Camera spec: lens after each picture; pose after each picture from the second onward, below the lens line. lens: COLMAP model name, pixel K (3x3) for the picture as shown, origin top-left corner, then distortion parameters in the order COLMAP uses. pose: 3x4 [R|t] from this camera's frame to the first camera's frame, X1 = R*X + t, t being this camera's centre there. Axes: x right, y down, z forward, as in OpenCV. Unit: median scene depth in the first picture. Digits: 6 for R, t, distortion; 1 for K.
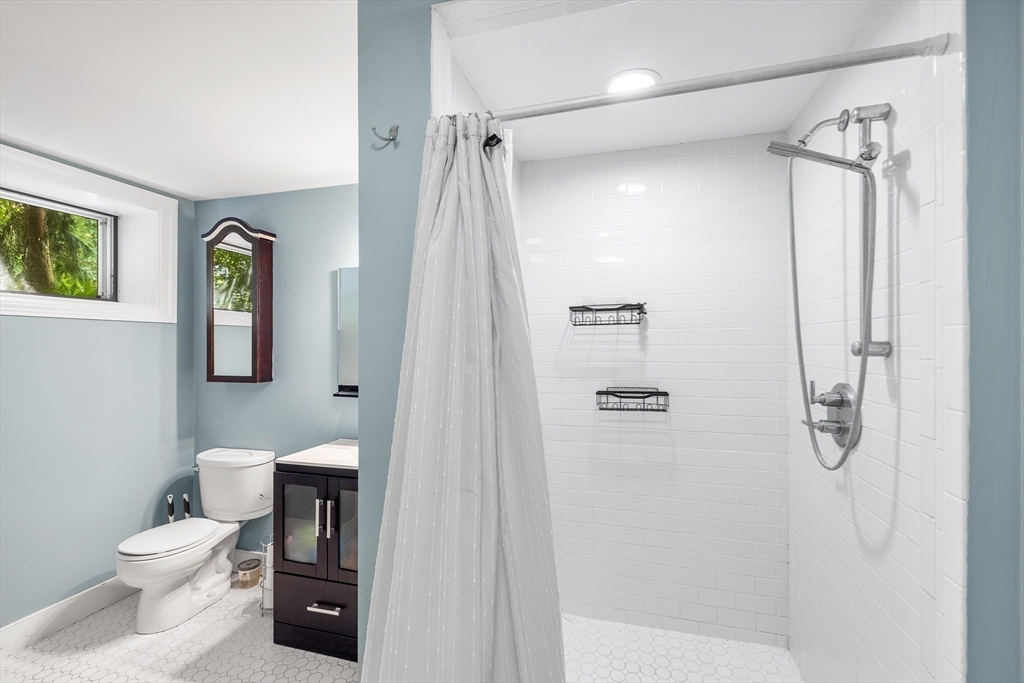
lens RADIAL K [[434.3, 0, 511.3], [0, 434.3, 342.6], [0, 0, 1]] dist [0.000696, -0.001368]
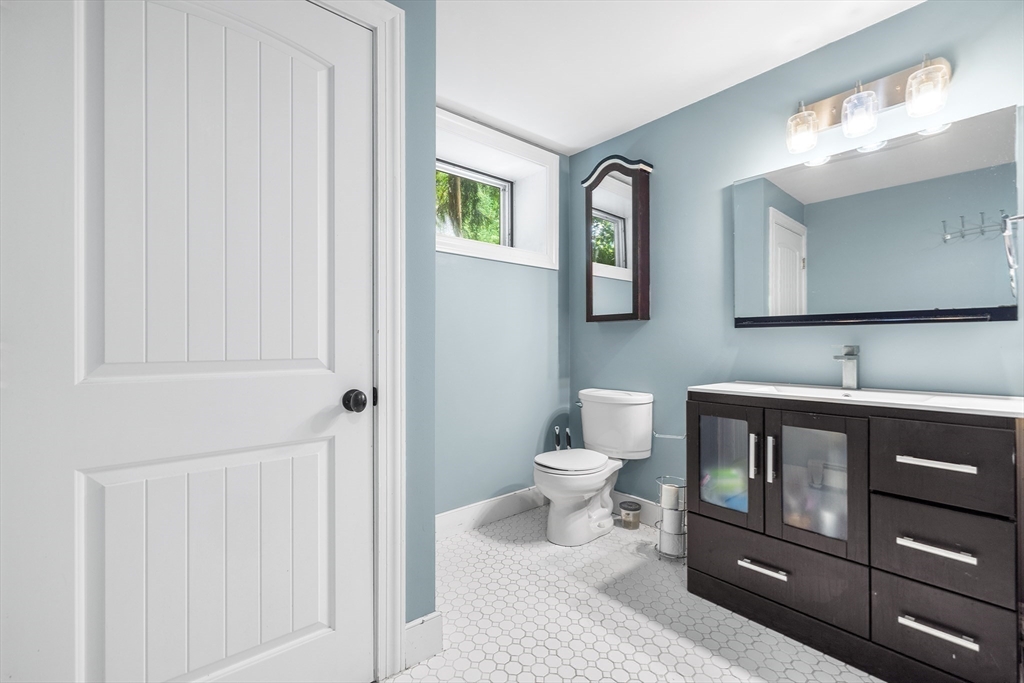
lens RADIAL K [[434.3, 0, 511.4], [0, 434.3, 342.7], [0, 0, 1]] dist [0.000696, -0.001368]
pose [[0.825728, 0.001048, -0.564067, -0.280104], [0.000808, 0.999995, 0.003040, 0.144349], [0.564068, -0.002966, 0.825723, 0.045689]]
